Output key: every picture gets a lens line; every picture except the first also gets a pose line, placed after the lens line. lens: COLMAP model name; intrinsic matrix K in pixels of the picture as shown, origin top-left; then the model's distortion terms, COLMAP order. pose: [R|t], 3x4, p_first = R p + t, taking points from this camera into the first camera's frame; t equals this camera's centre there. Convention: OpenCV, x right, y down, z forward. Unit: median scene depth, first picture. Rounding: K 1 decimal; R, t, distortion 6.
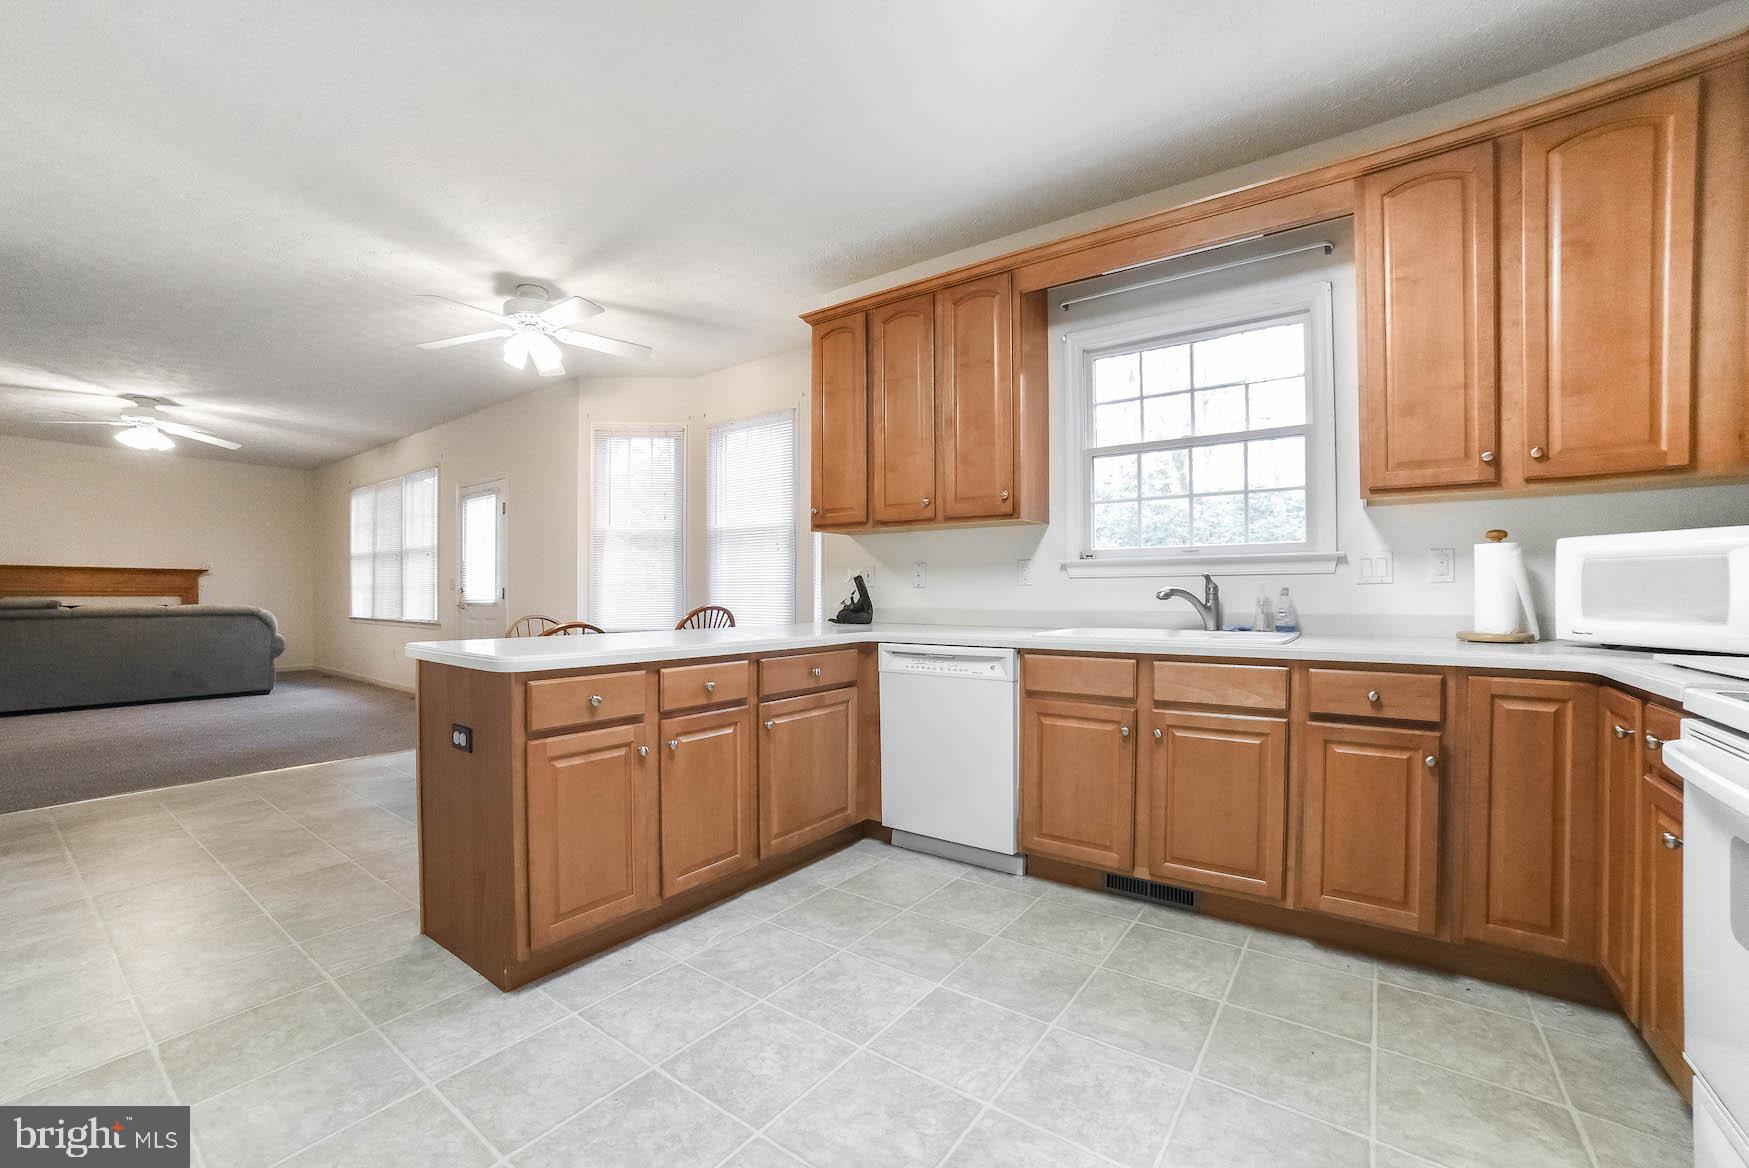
lens RADIAL K [[710.0, 0, 884.1], [0, 710.0, 597.8], [0, 0, 1]] dist [-0.054227, 0.007327]
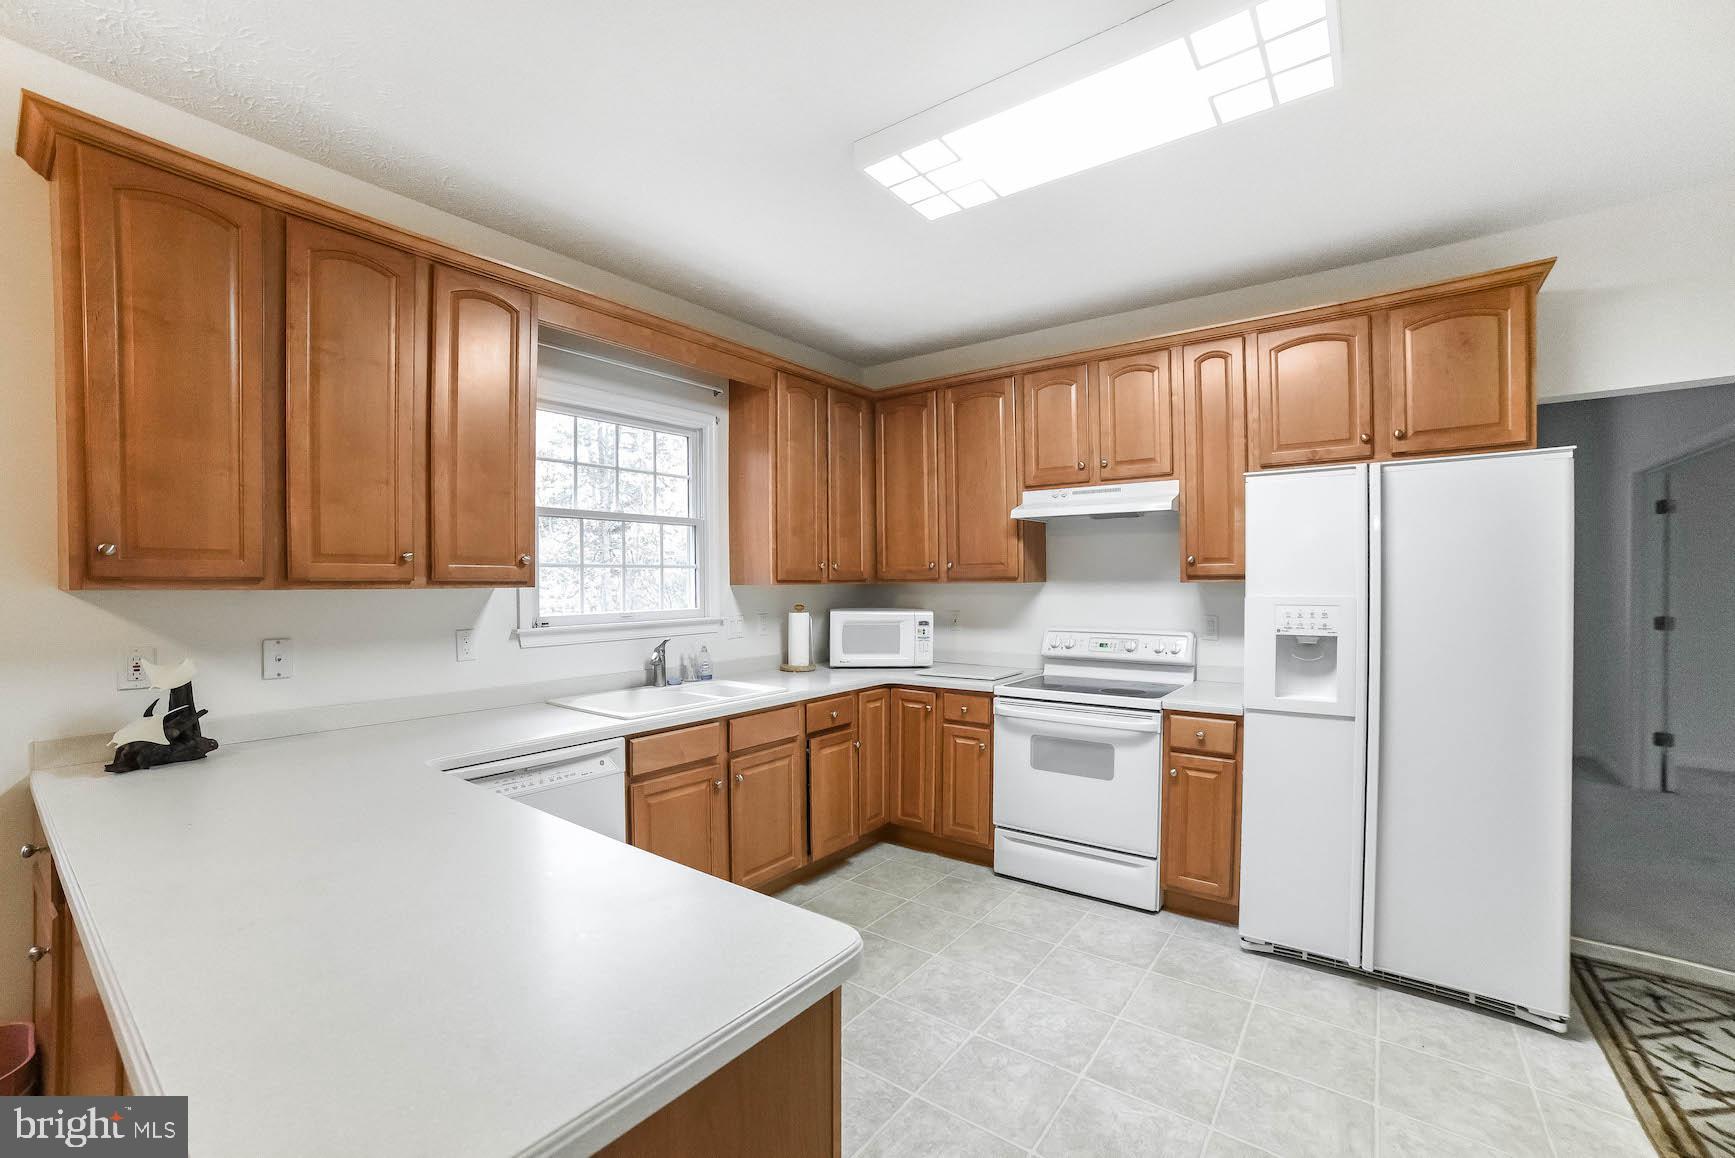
lens RADIAL K [[704.3, 0, 868.9], [0, 704.3, 601.6], [0, 0, 1]] dist [-0.054227, 0.007327]
pose [[0.030693, -0.027824, 0.999142, -0.711338], [0.013371, 0.999534, 0.027424, -0.125864], [-0.999439, 0.012518, 0.031051, 0.637515]]
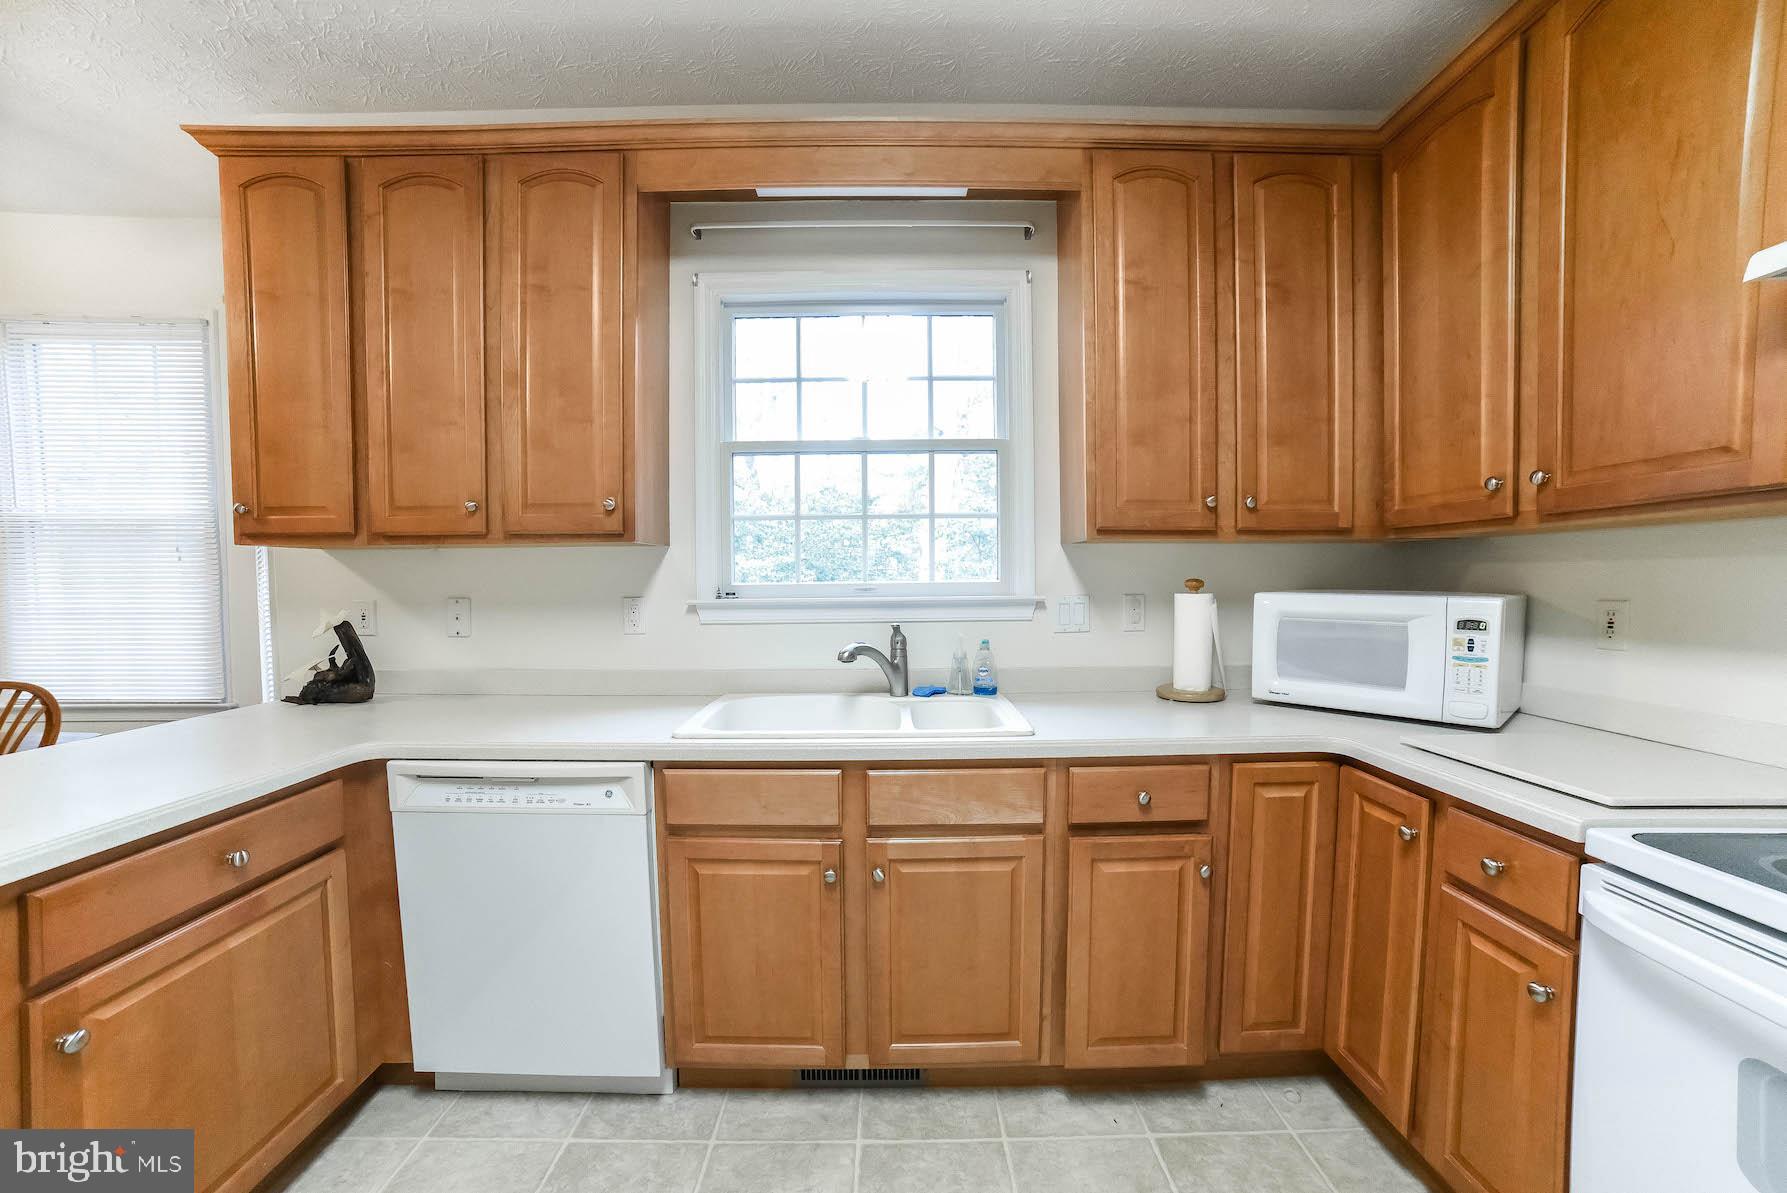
lens RADIAL K [[725.4, 0, 913.5], [0, 725.4, 610.9], [0, 0, 1]] dist [-0.054227, 0.007327]
pose [[0.808054, -0.032852, 0.588192, 0.006357], [0.011622, 0.999139, 0.039837, -0.081581], [-0.588994, -0.025355, 0.807740, 0.356142]]
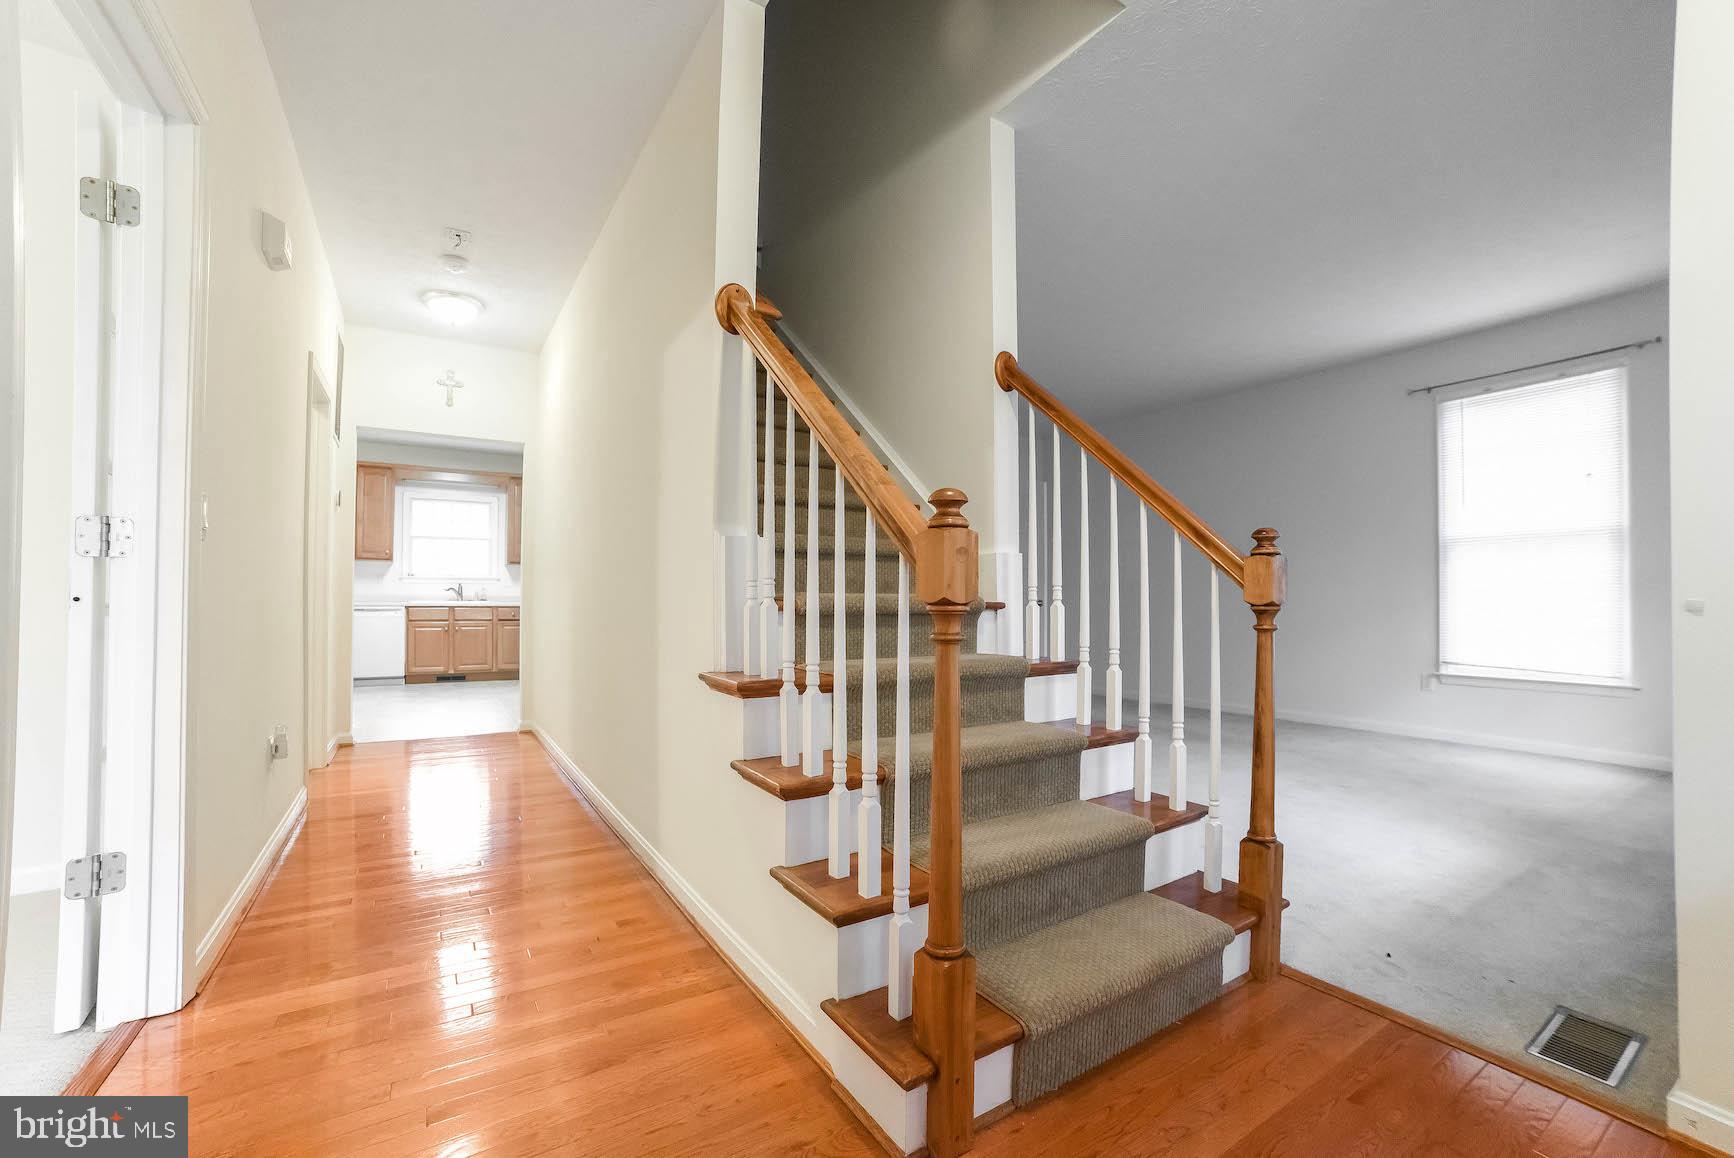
lens RADIAL K [[703.9, 0, 862.1], [0, 703.9, 582.2], [0, 0, 1]] dist [-0.054227, 0.007327]
pose [[0.391281, 0.020118, 0.920051, -1.734251], [0.005561, 0.999691, -0.024224, 0.049899], [-0.920254, 0.014595, 0.391048, -1.922632]]
